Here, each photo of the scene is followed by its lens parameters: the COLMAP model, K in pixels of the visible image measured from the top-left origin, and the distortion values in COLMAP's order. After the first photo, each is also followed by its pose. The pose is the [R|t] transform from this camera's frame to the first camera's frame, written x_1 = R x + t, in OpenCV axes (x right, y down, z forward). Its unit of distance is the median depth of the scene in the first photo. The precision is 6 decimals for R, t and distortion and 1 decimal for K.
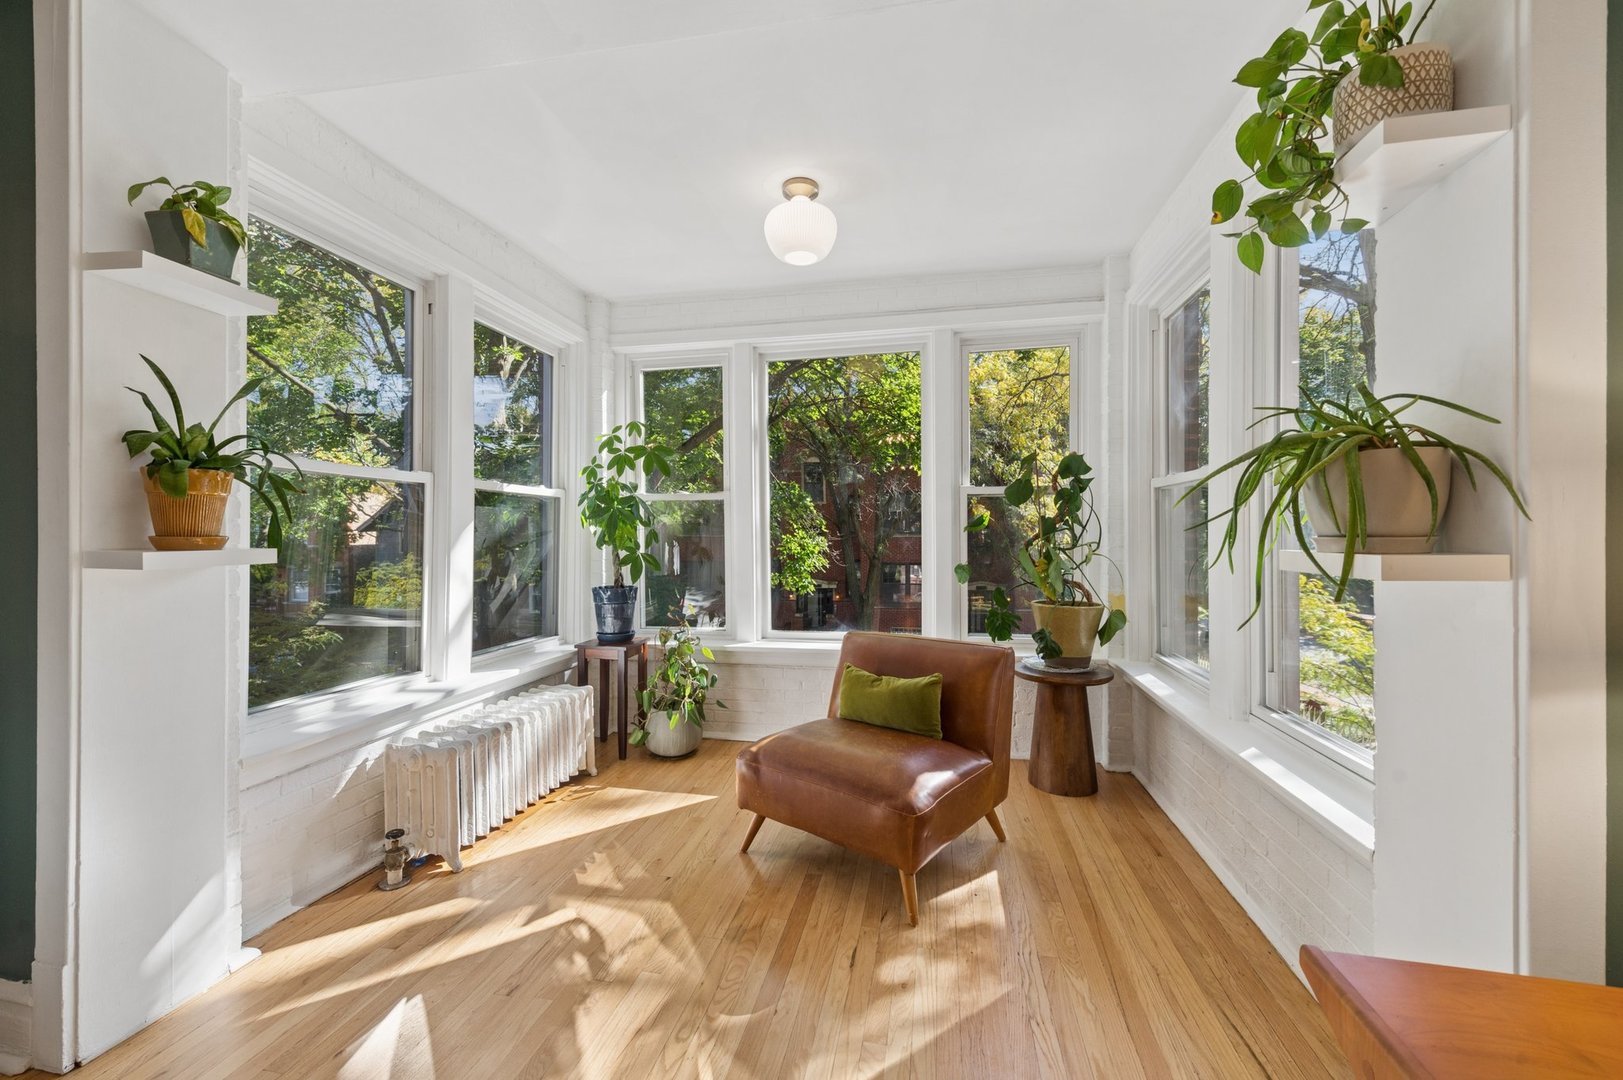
lens RADIAL K [[648.5, 0, 807.2], [0, 648.5, 536.8], [0, 0, 1]] dist [-0.000676, -0.000130]
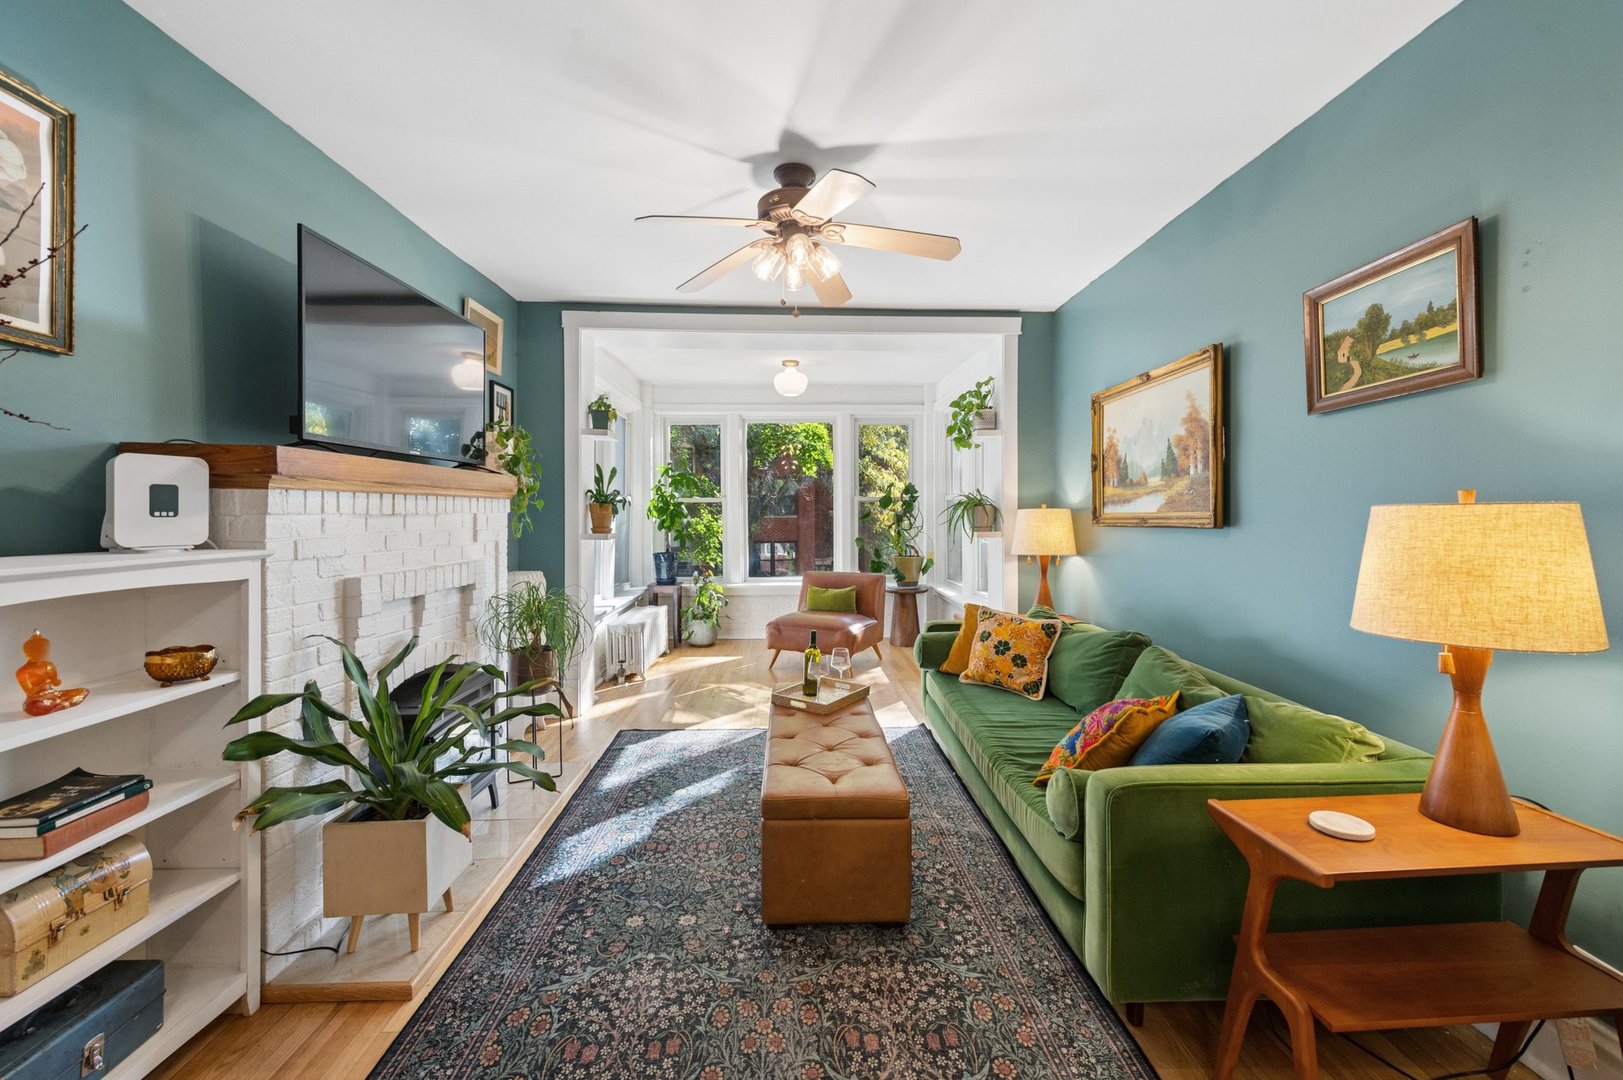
lens RADIAL K [[648.5, 0, 808.2], [0, 648.5, 520.0], [0, 0, 1]] dist [-0.000676, -0.000130]
pose [[0.973748, -0.003249, 0.227605, -0.367428], [0.001957, 0.999981, 0.005901, -0.024236], [-0.227620, -0.005301, 0.973736, -0.914409]]
